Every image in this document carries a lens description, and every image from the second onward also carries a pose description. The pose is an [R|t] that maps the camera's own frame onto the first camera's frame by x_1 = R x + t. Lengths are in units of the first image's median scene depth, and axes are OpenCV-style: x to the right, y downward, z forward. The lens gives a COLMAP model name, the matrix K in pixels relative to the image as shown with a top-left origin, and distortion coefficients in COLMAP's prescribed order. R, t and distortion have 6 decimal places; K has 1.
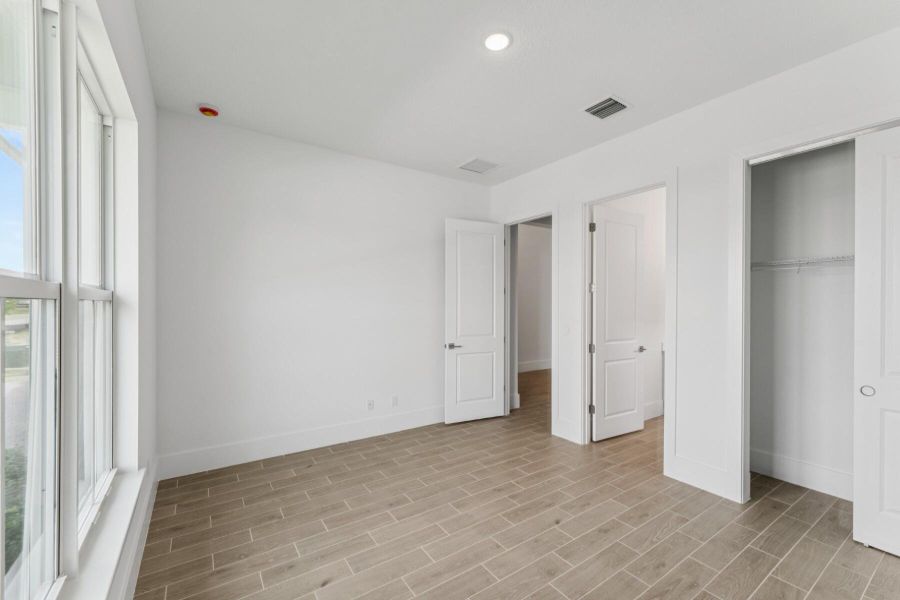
lens RADIAL K [[371.8, 0, 465.8], [0, 371.8, 308.3], [0, 0, 1]] dist [0.001326, -0.000141]
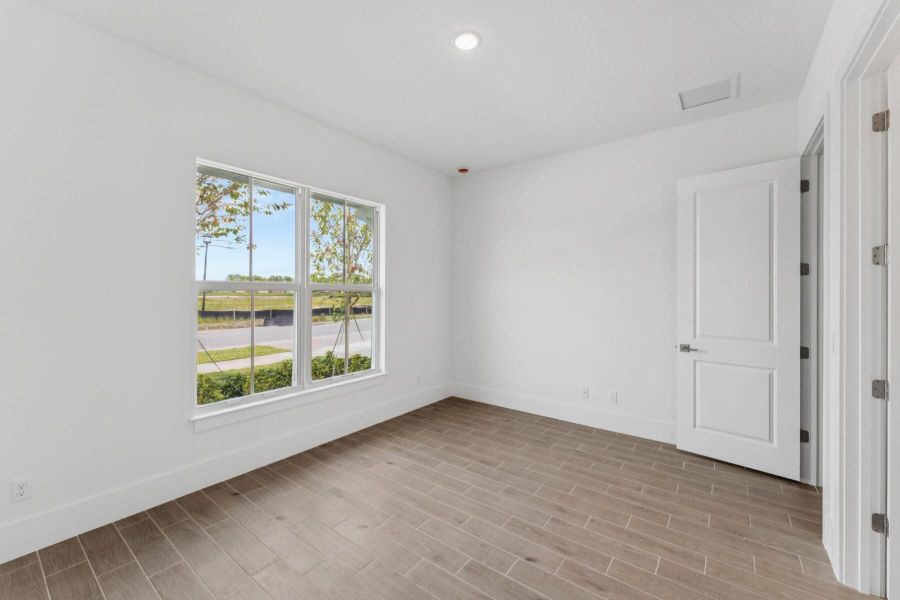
lens RADIAL K [[371.8, 0, 452.9], [0, 371.8, 292.4], [0, 0, 1]] dist [0.001326, -0.000141]
pose [[0.305964, -0.001424, -0.952042, 0.745198], [-0.010068, 0.999938, -0.004732, -0.003002], [0.951990, 0.011033, 0.305930, 0.447817]]
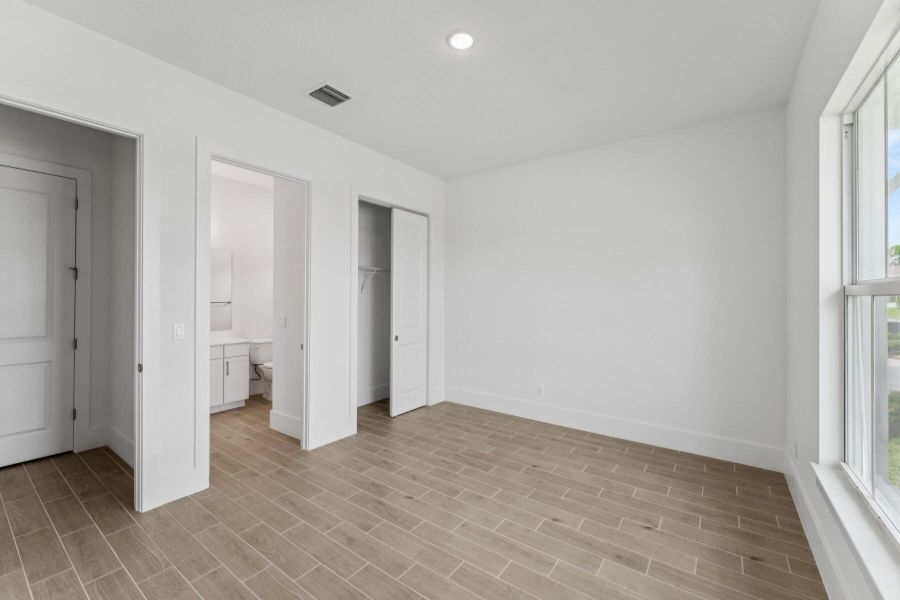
lens RADIAL K [[371.8, 0, 444.9], [0, 371.8, 296.1], [0, 0, 1]] dist [0.001326, -0.000141]
pose [[-0.300376, -0.006442, 0.953799, -0.615828], [0.002119, 0.999970, 0.007422, -0.010211], [-0.953819, 0.004251, -0.300353, 0.938711]]
